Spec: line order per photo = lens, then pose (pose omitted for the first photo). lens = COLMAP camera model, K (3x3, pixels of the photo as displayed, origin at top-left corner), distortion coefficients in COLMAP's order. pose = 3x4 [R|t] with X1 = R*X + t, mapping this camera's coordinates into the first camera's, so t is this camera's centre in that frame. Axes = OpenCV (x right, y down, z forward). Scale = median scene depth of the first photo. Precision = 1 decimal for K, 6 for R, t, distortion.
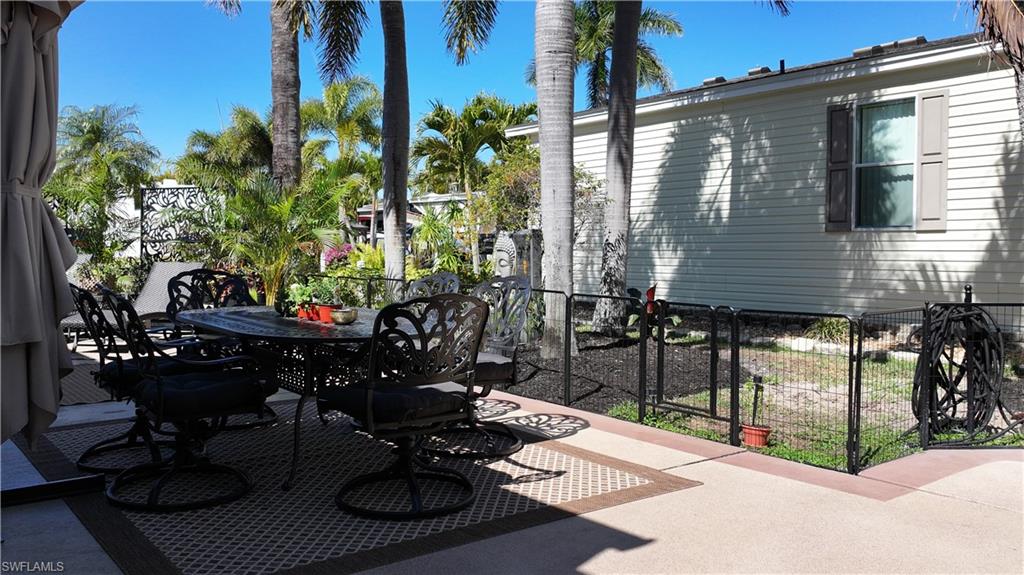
lens RADIAL K [[844.7, 0, 512.6], [0, 844.7, 288.7], [0, 0, 1]] dist [0.015287, -0.006861]
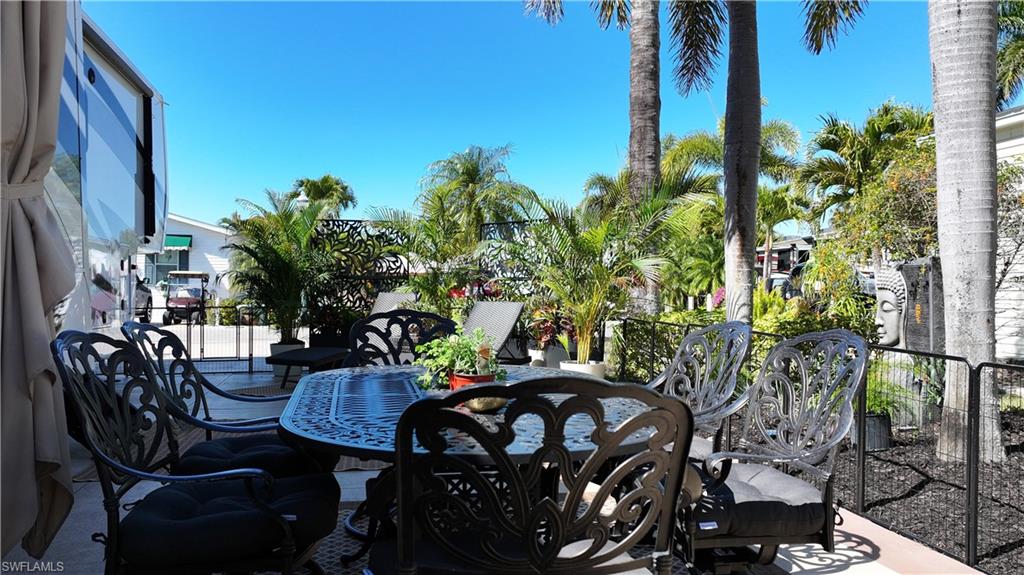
lens RADIAL K [[844.7, 0, 519.5], [0, 844.7, 291.3], [0, 0, 1]] dist [0.015287, -0.006861]
pose [[0.892324, 0.003646, -0.451380, 0.026056], [-0.024747, 0.998859, -0.040854, -0.005440], [0.450716, 0.047625, 0.891396, 0.184827]]
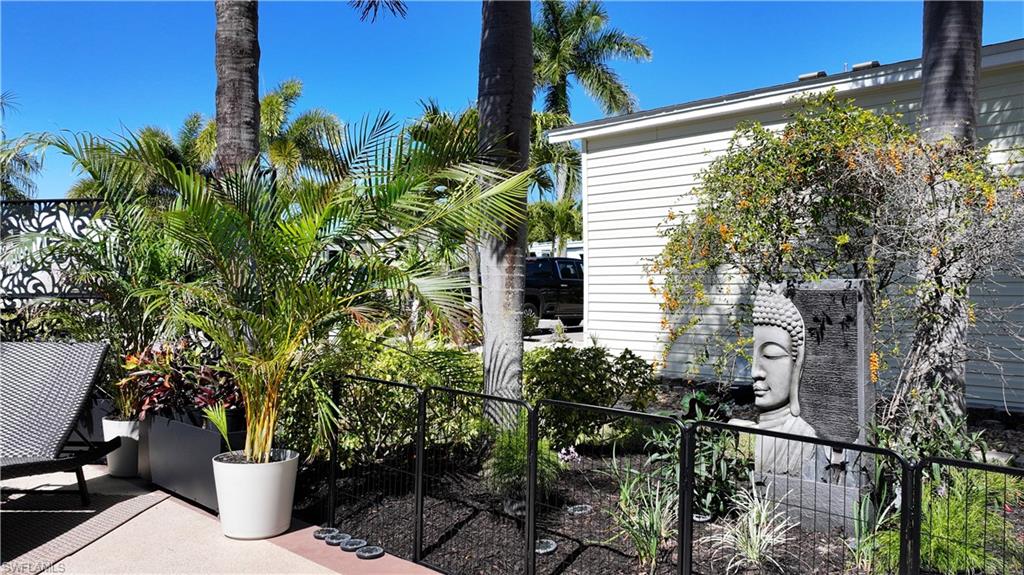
lens RADIAL K [[844.7, 0, 512.2], [0, 844.7, 293.4], [0, 0, 1]] dist [0.015287, -0.006861]
pose [[0.994560, -0.000412, 0.104166, -0.157889], [0.004803, 0.999110, -0.041908, -0.033458], [-0.104056, 0.042180, 0.993677, 0.421144]]
